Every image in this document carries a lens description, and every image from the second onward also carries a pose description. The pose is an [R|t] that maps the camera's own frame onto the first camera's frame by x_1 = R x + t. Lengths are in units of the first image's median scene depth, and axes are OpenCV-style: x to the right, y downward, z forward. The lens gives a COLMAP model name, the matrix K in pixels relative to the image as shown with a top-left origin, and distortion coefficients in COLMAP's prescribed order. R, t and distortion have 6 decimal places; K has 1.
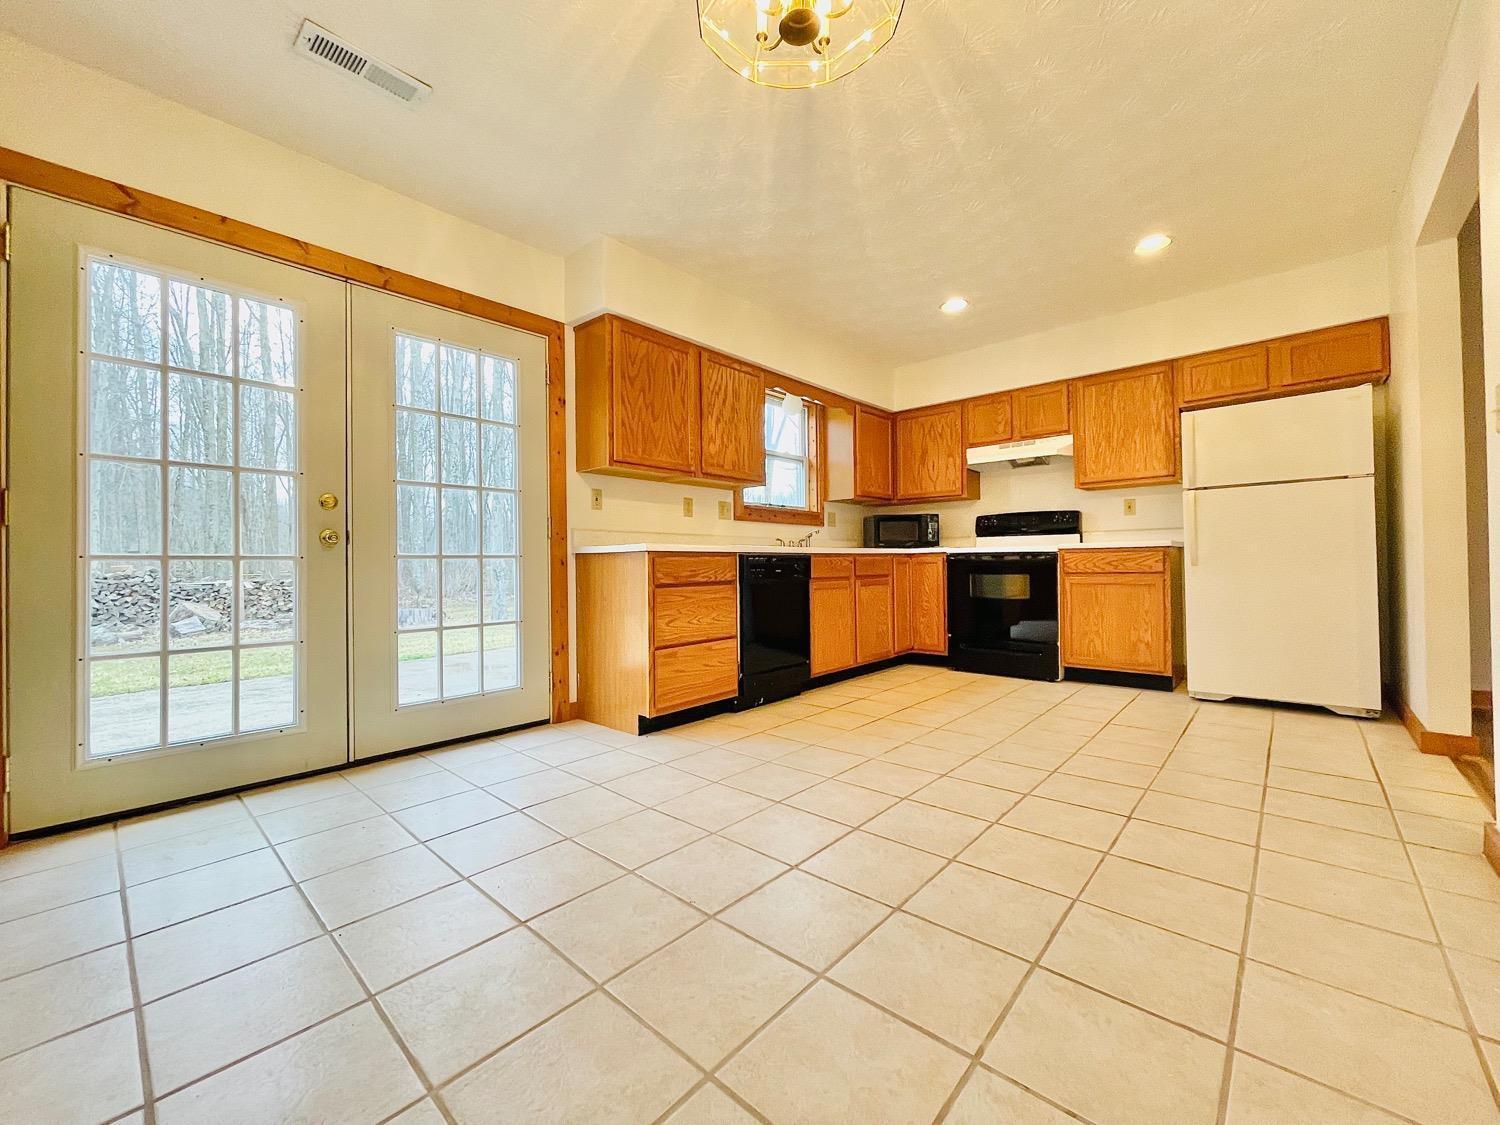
lens RADIAL K [[601.6, 0, 748.7], [0, 601.6, 560.1], [0, 0, 1]] dist [-0.000578, 0.000005]
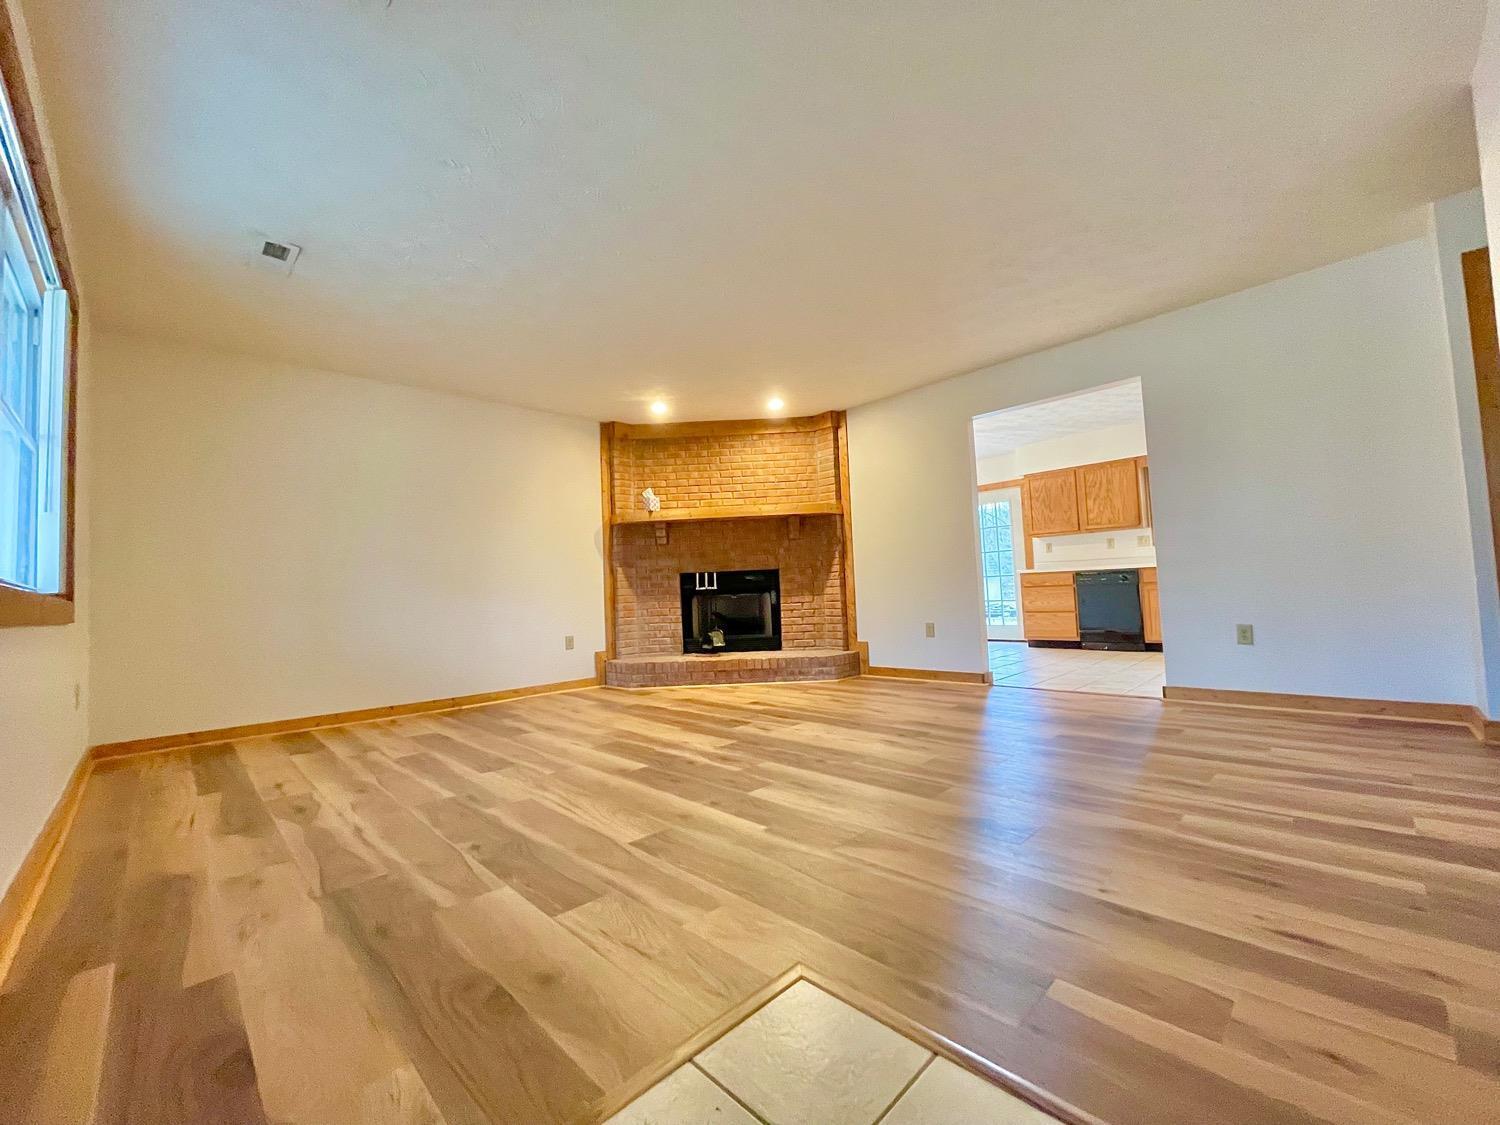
lens RADIAL K [[601.6, 0, 748.3], [0, 601.6, 554.7], [0, 0, 1]] dist [-0.000578, 0.000005]
pose [[-0.061517, -0.043717, -0.997148, 1.744493], [0.046465, 0.997832, -0.046614, -0.020223], [0.997024, -0.049200, -0.059353, 0.012112]]
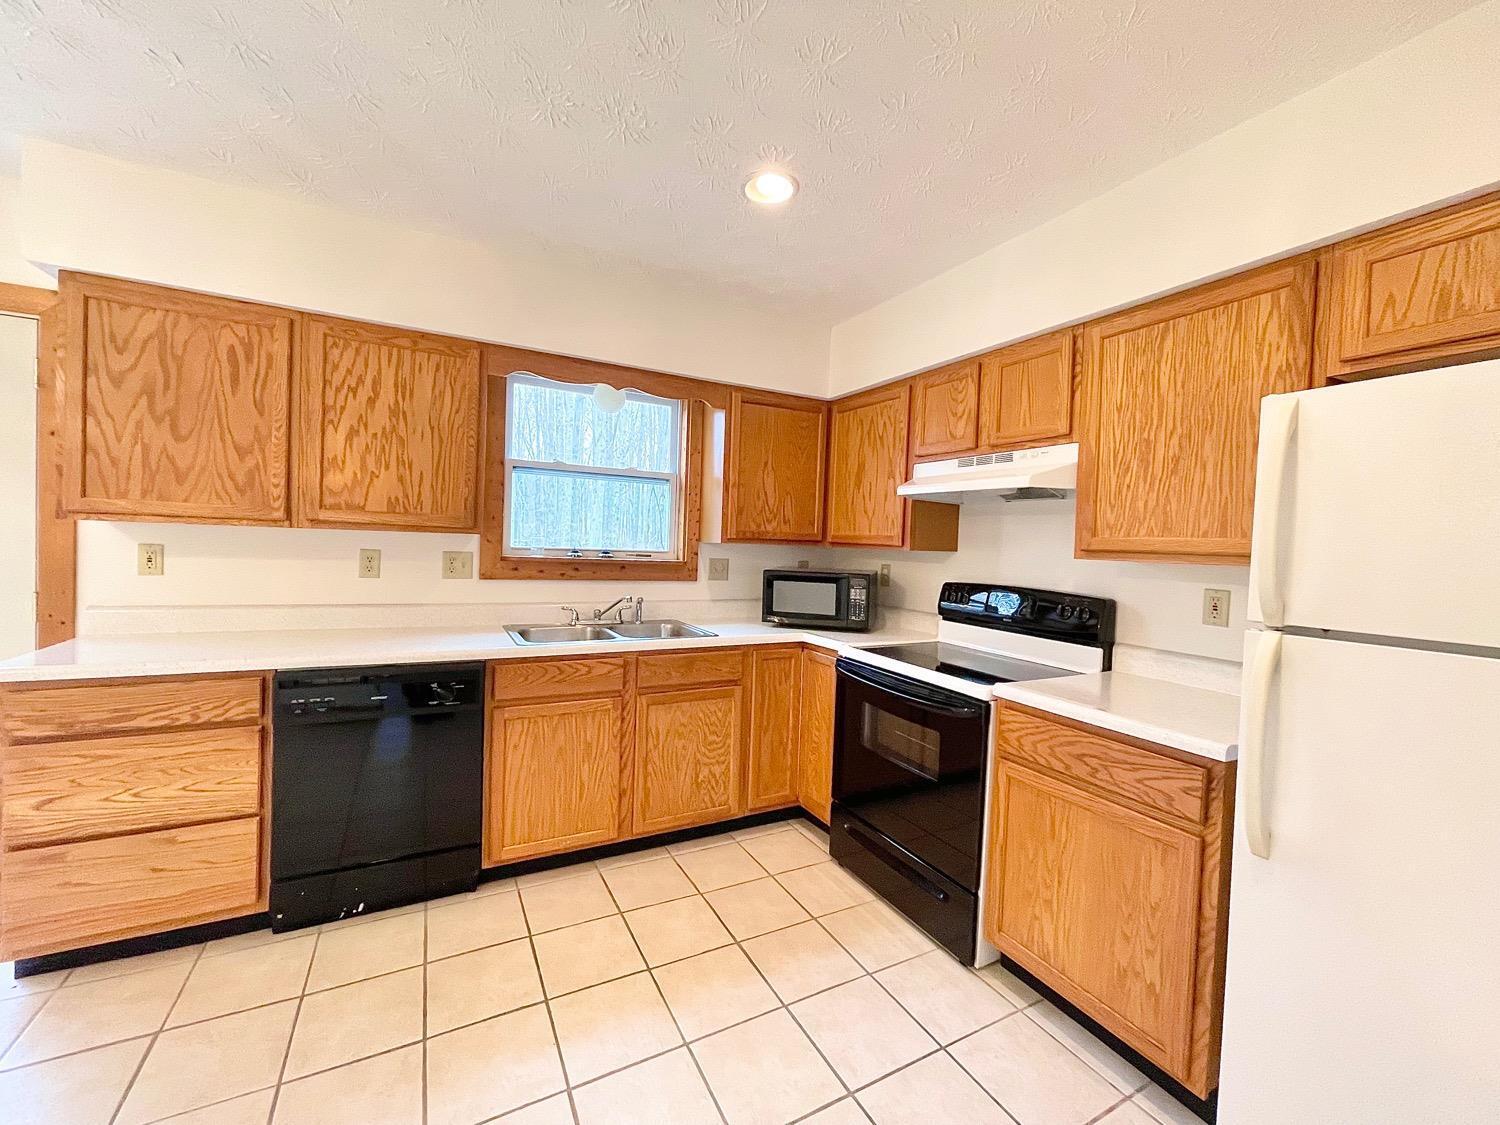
lens RADIAL K [[601.6, 0, 751.5], [0, 601.6, 557.1], [0, 0, 1]] dist [-0.000578, 0.000005]
pose [[0.938663, 0.056846, -0.340117, 0.502958], [-0.048058, 0.998258, 0.034215, -0.134239], [0.341470, -0.015771, 0.939760, 0.513169]]
